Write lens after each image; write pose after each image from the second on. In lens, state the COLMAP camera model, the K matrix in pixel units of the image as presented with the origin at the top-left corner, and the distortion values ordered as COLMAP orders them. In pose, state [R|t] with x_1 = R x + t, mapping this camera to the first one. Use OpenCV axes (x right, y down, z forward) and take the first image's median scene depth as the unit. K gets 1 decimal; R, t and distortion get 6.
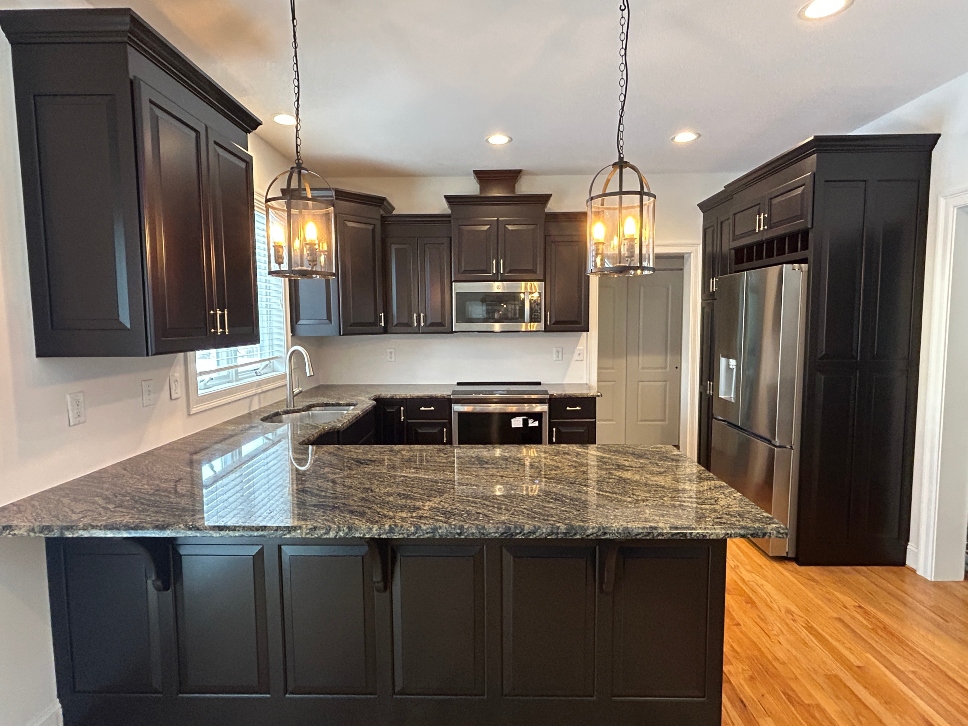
lens RADIAL K [[508.1, 0, 483.7], [0, 508.1, 359.9], [0, 0, 1]] dist [-0.006316, -0.000323]
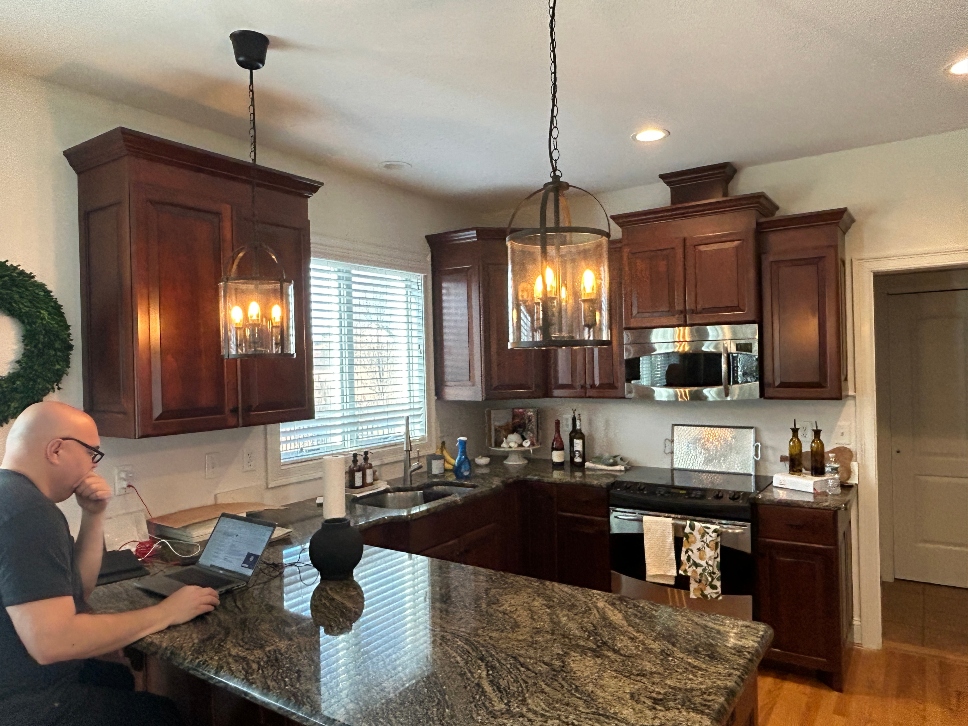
lens RADIAL K [[645.7, 0, 485.0], [0, 645.7, 363.3], [0, 0, 1]] dist [-0.020649, -0.000706]
pose [[0.833382, -0.013301, -0.552537, 0.594217], [-0.023521, 0.997951, -0.059499, -0.090851], [0.552196, 0.062582, 0.831362, 0.234585]]
